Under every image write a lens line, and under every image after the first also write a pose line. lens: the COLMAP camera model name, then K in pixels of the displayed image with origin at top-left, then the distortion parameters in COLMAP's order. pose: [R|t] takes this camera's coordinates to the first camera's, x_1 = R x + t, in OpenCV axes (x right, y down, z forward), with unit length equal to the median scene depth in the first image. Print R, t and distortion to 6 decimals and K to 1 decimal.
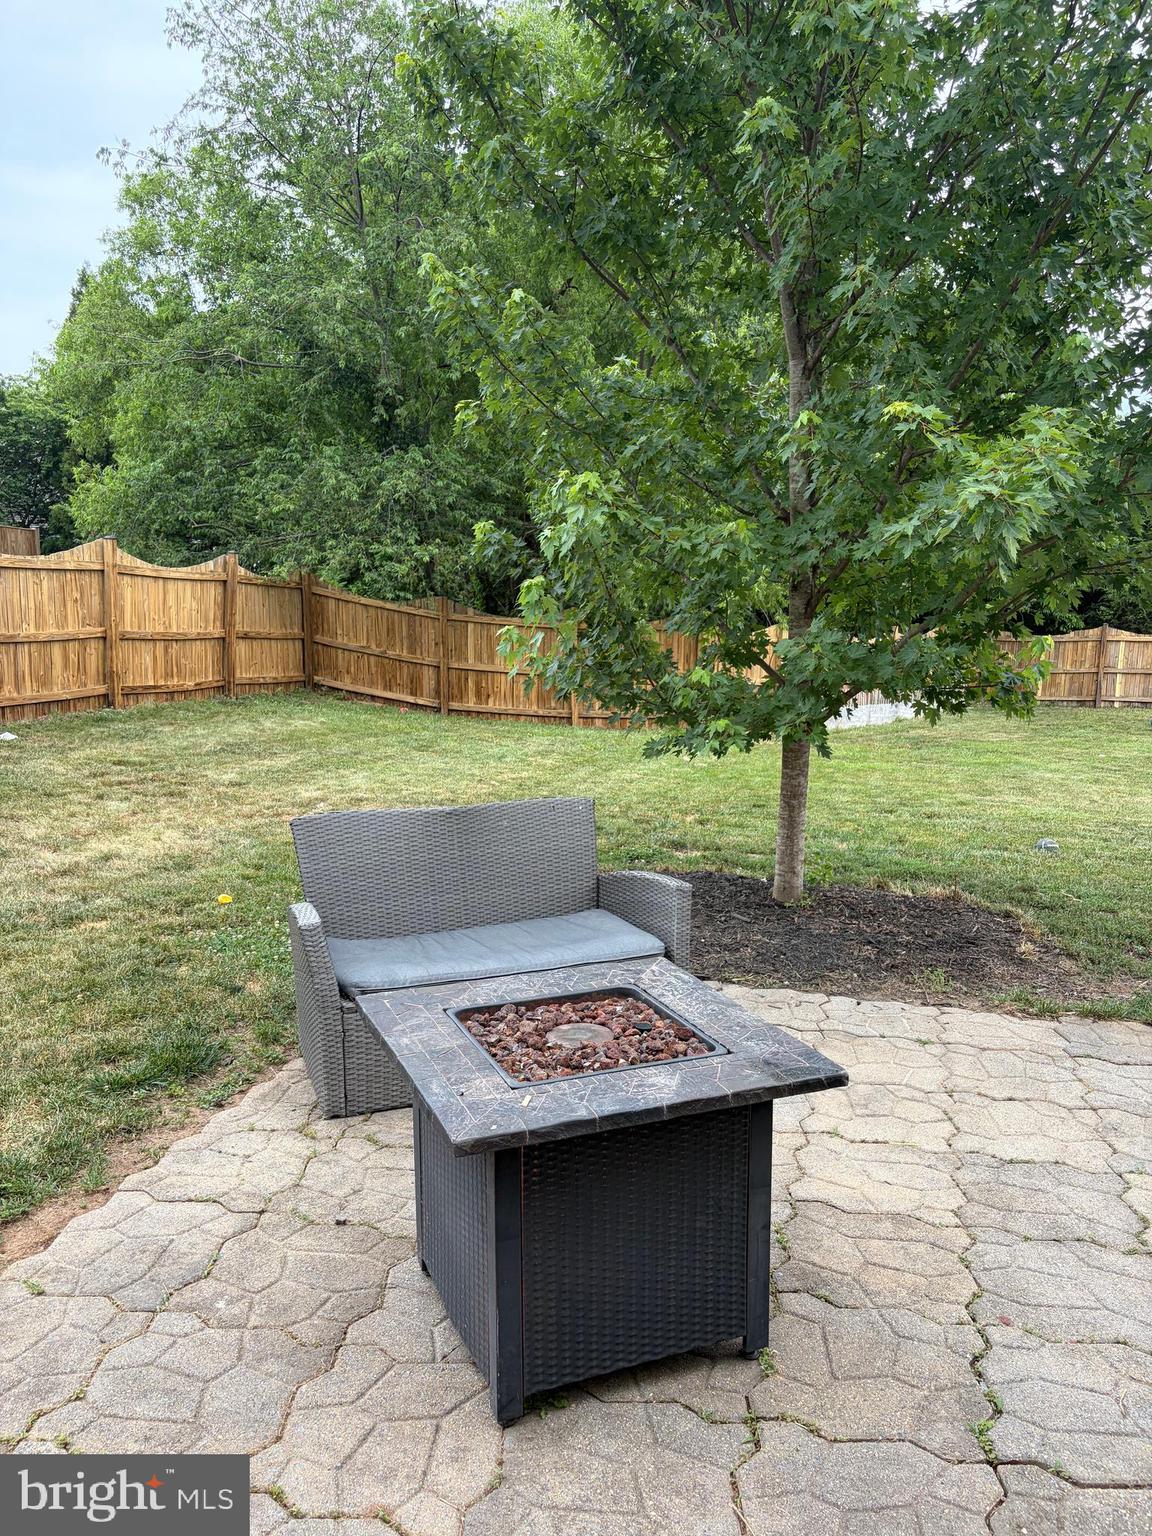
lens RADIAL K [[1172.4, 0, 569.3], [0, 1172.4, 779.3], [0, 0, 1]] dist [0.014819, -0.014505]
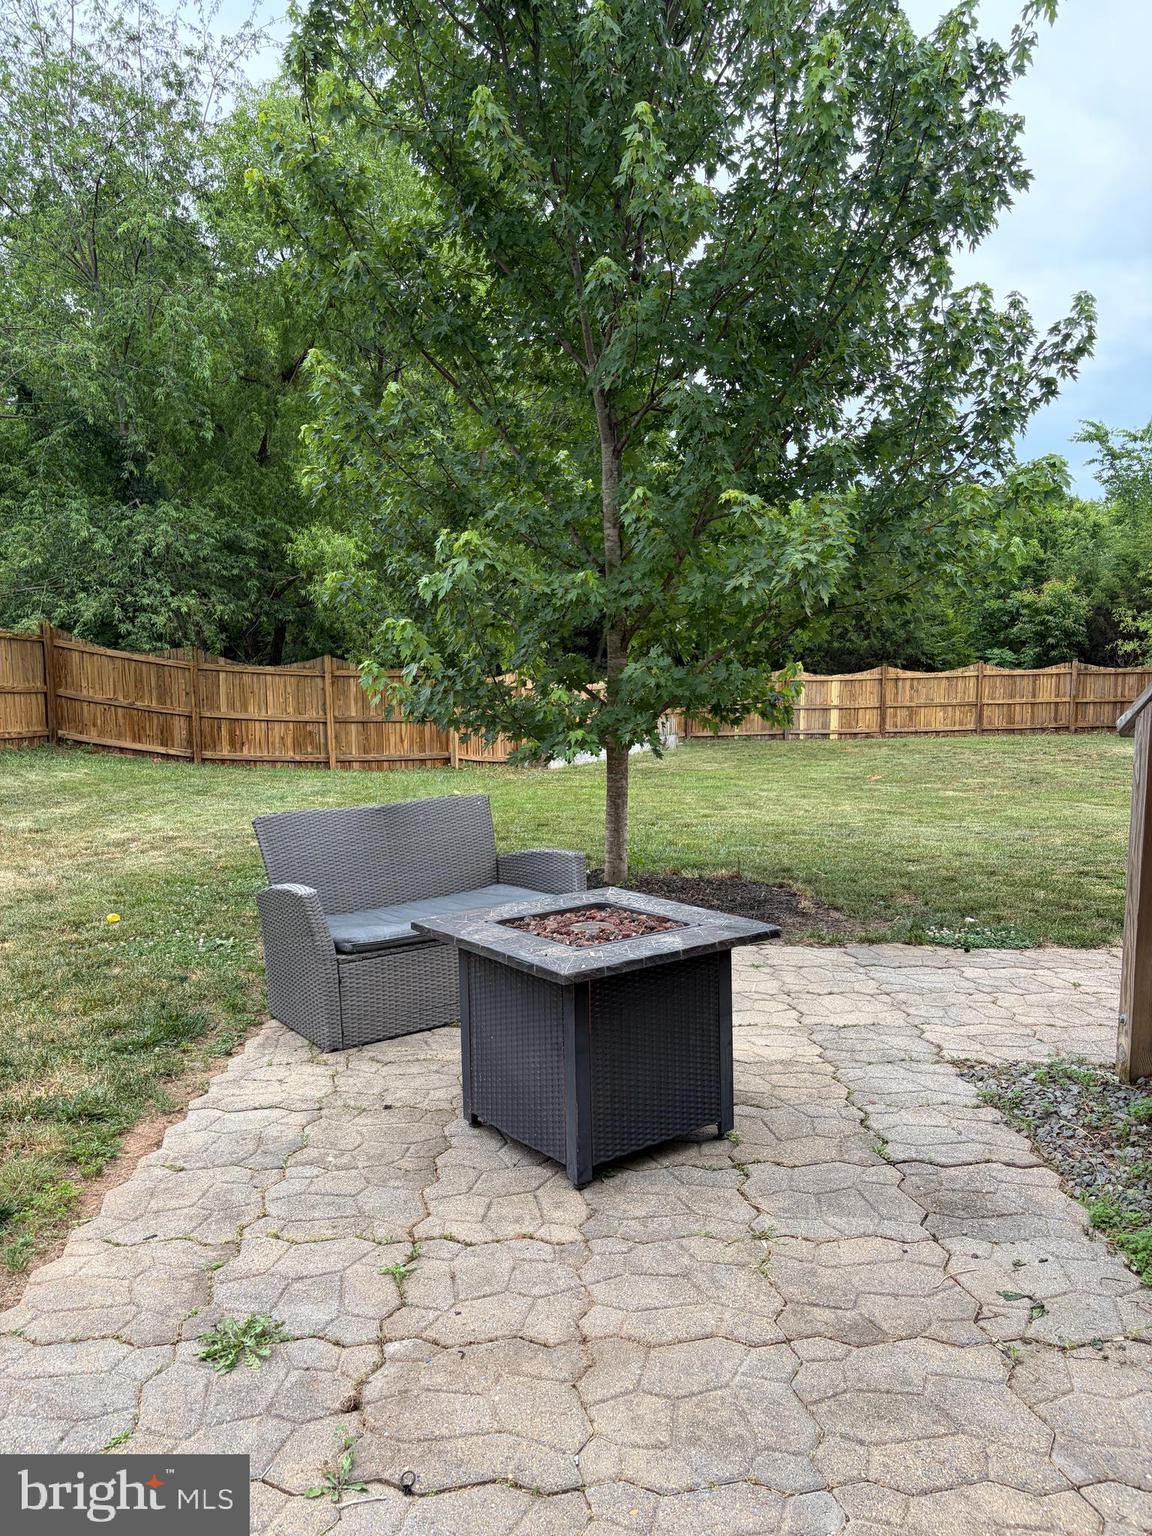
lens RADIAL K [[1172.4, 0, 573.9], [0, 1172.4, 761.8], [0, 0, 1]] dist [0.014819, -0.014505]
pose [[0.966788, -0.038332, 0.252689, -0.165308], [0.053225, 0.997208, -0.052368, 0.042033], [-0.249976, 0.064078, 0.966129, -0.171002]]
